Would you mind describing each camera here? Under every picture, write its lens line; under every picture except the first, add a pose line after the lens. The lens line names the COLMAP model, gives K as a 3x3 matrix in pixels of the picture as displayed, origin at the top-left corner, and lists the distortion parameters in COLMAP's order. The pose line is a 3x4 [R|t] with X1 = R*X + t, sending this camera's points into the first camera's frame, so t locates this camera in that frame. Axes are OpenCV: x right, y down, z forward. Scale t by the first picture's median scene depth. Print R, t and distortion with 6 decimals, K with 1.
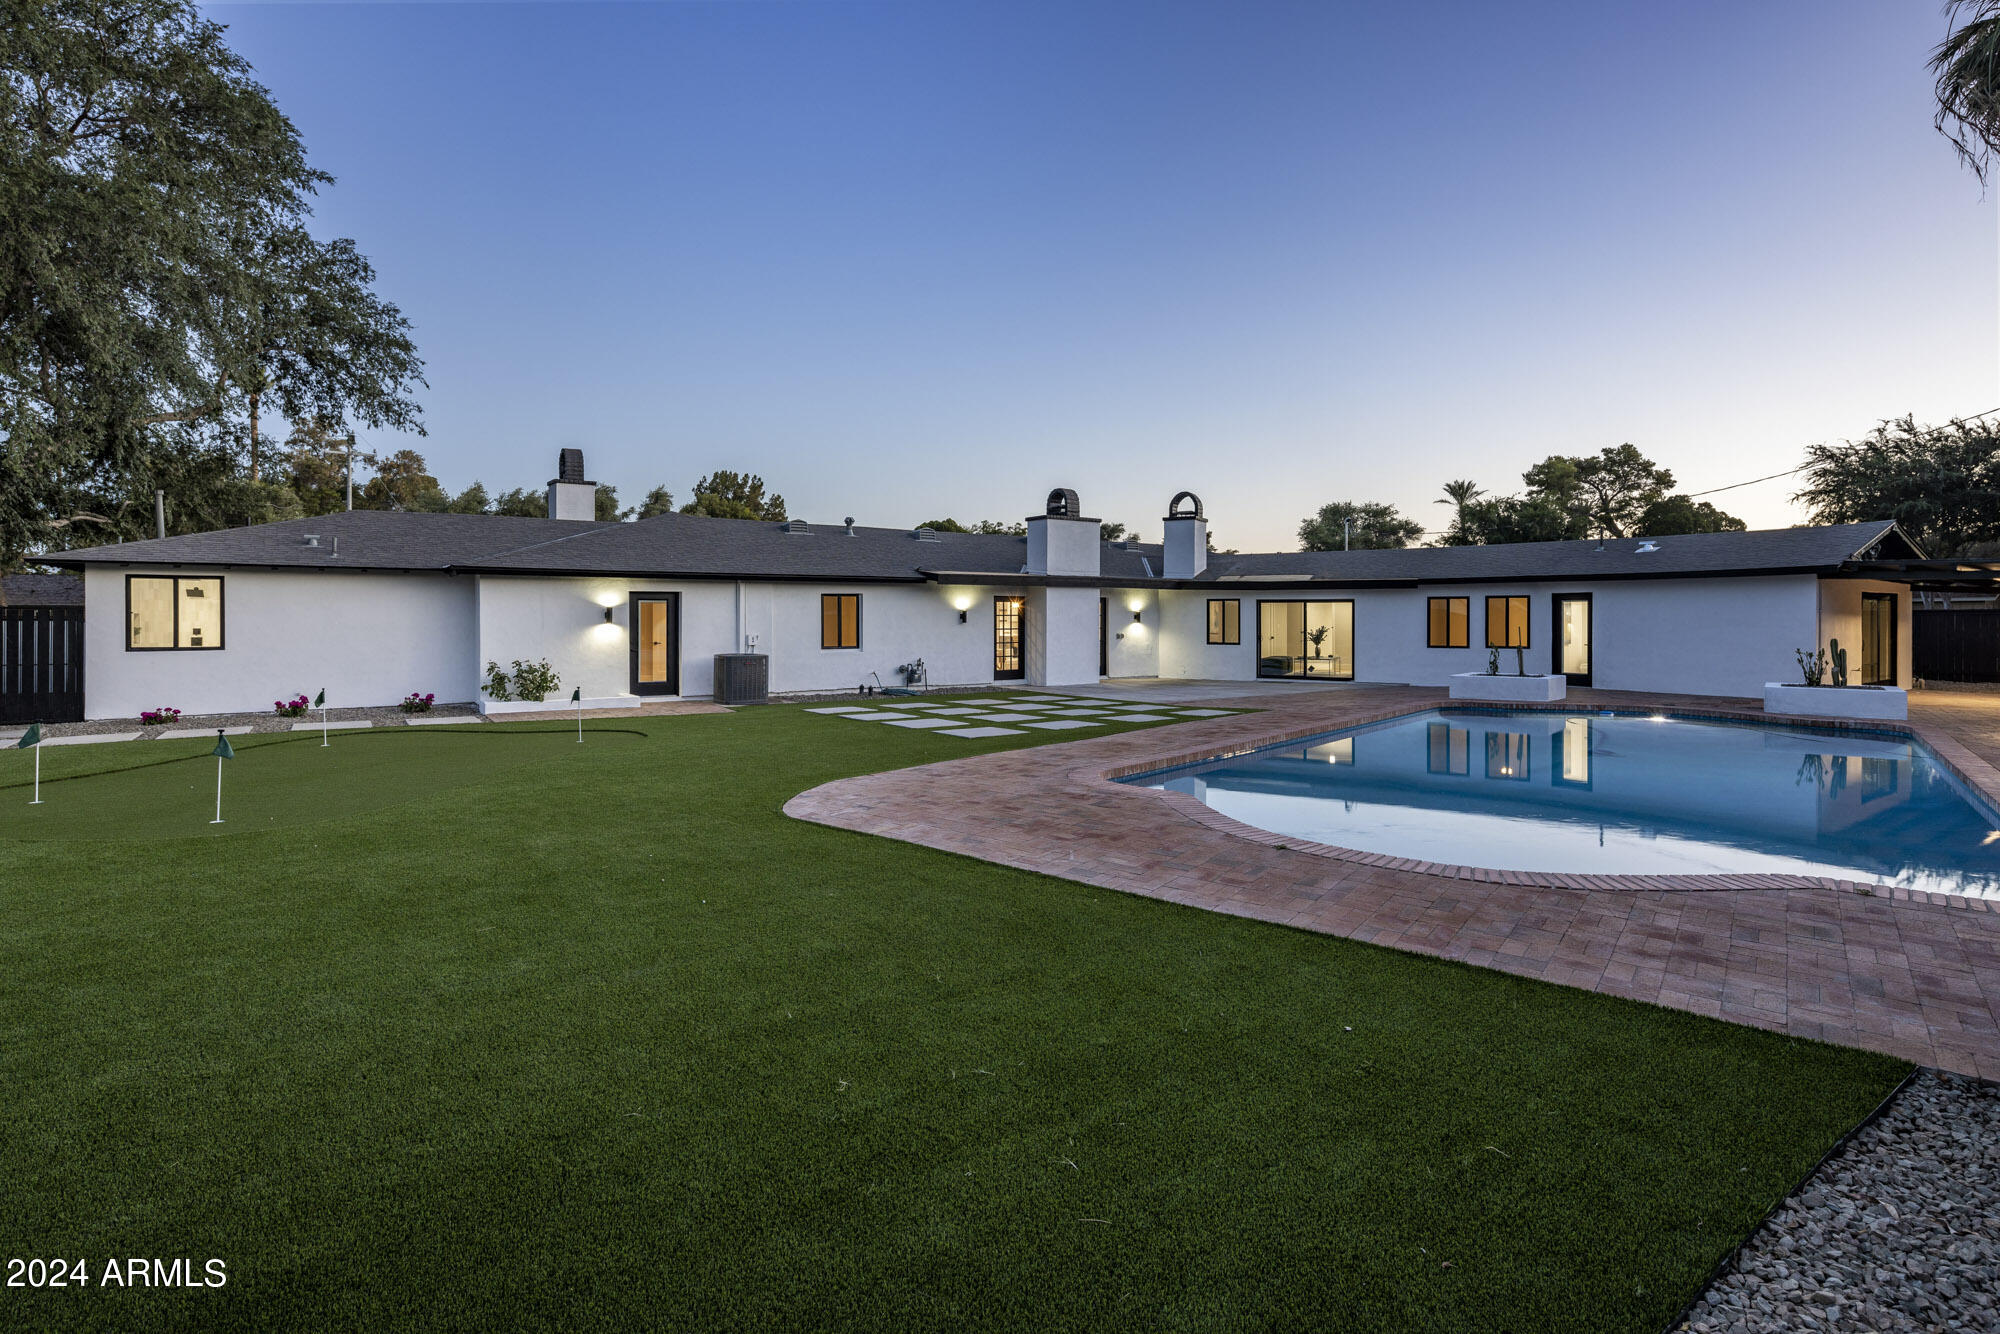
lens RADIAL K [[962.3, 0, 1003.1], [0, 962.3, 619.5], [0, 0, 1]] dist [0.008971, -0.005481]
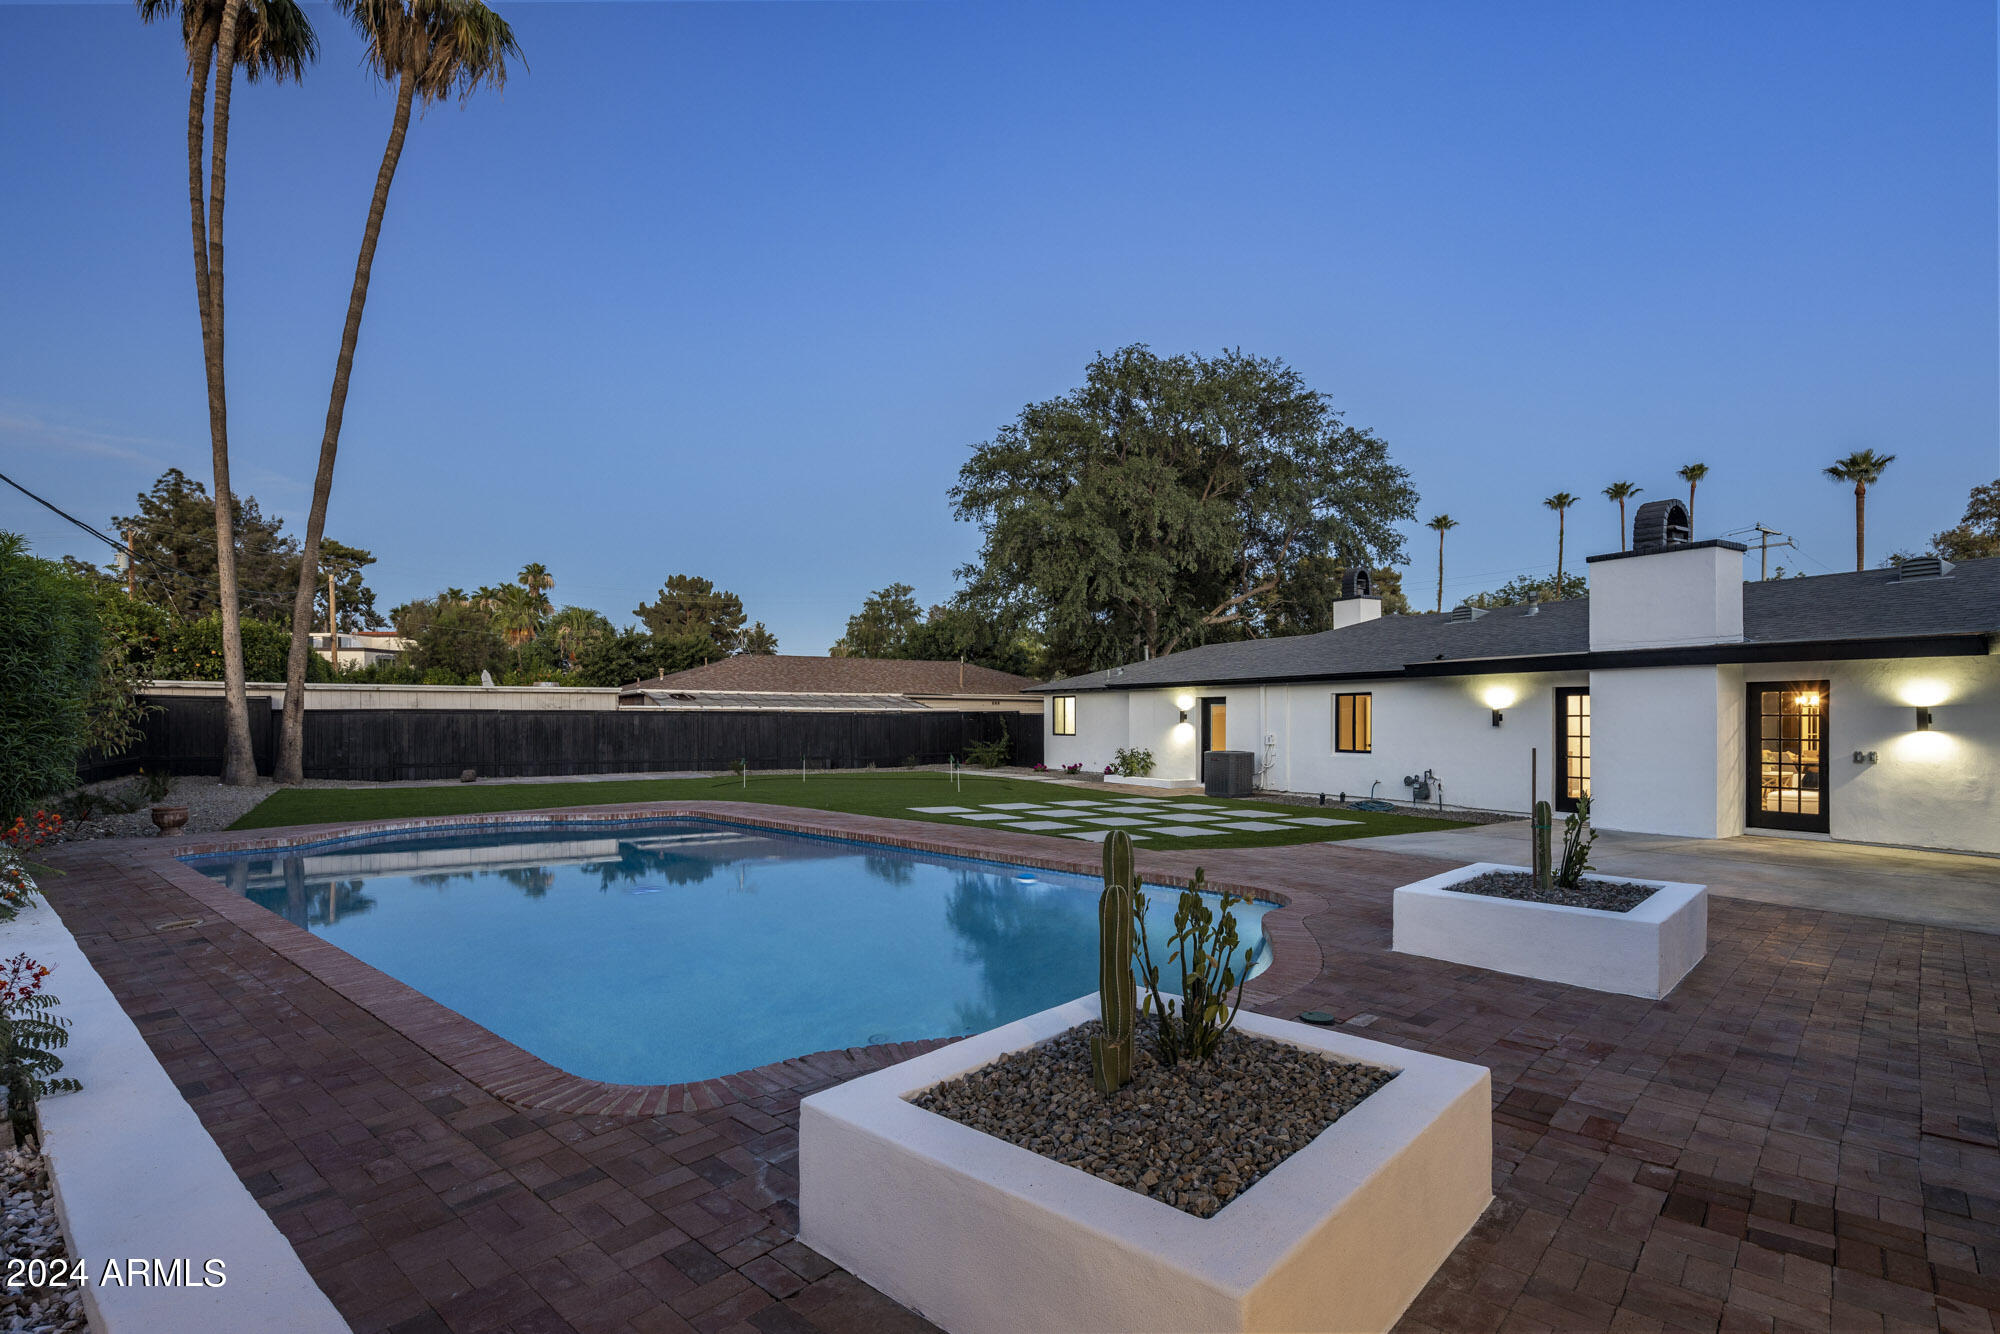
lens RADIAL K [[962.3, 0, 997.1], [0, 962.3, 735.2], [0, 0, 1]] dist [0.008971, -0.005481]
pose [[-0.053619, 0.018474, -0.998391, 0.752775], [-0.002299, 0.999824, 0.018624, -0.002636], [0.998559, 0.003294, -0.053567, 0.694777]]
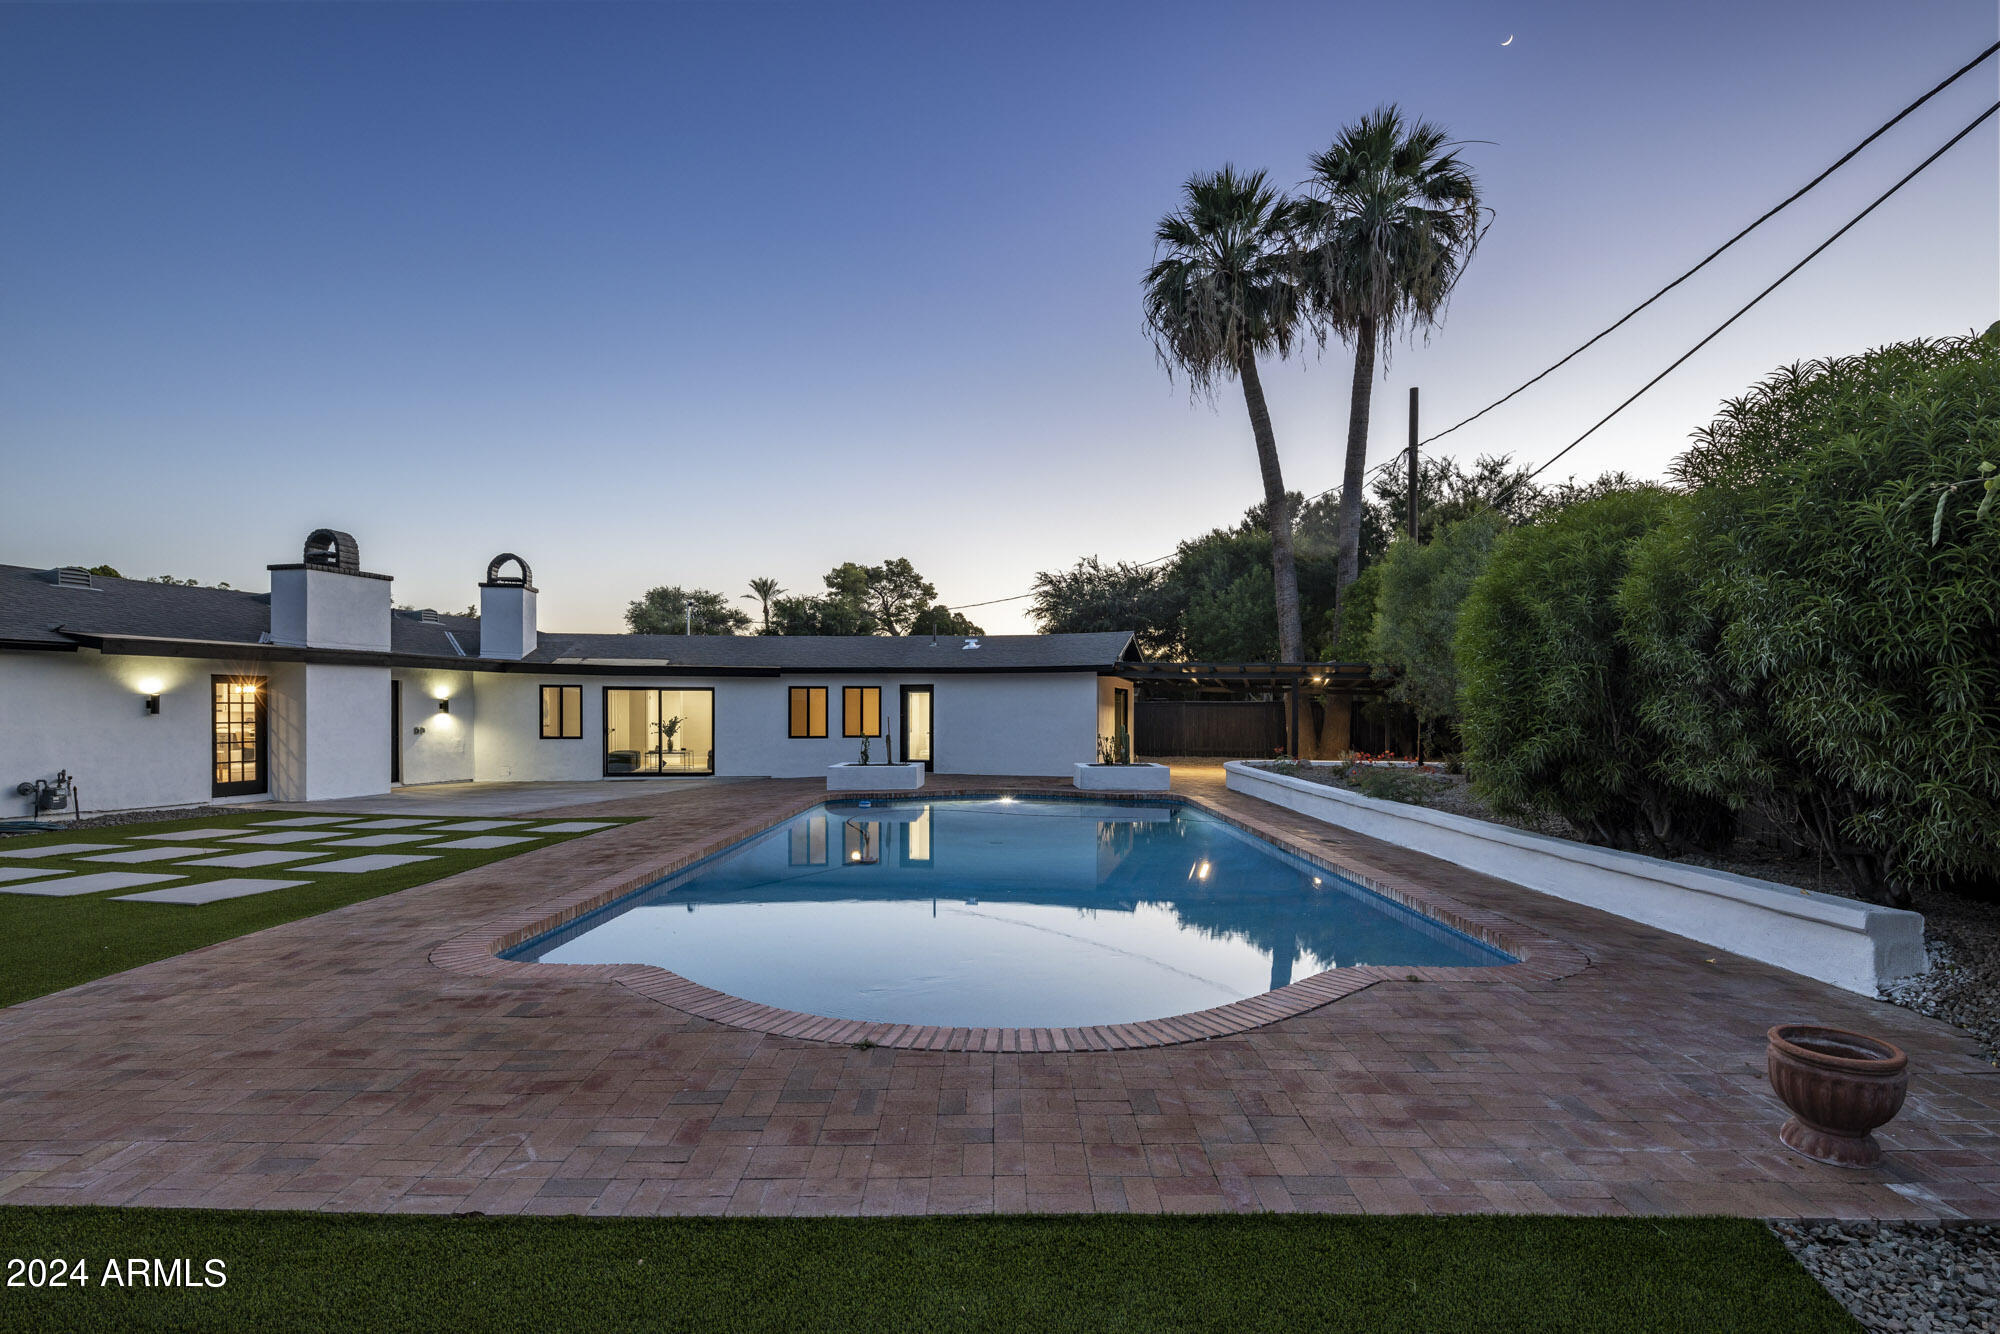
lens RADIAL K [[962.3, 0, 1000.1], [0, 962.3, 717.1], [0, 0, 1]] dist [0.008971, -0.005481]
pose [[0.767862, -0.004671, 0.640598, -0.020418], [-0.000322, 0.999970, 0.007677, 0.000356], [-0.640615, -0.006102, 0.767838, 0.121904]]
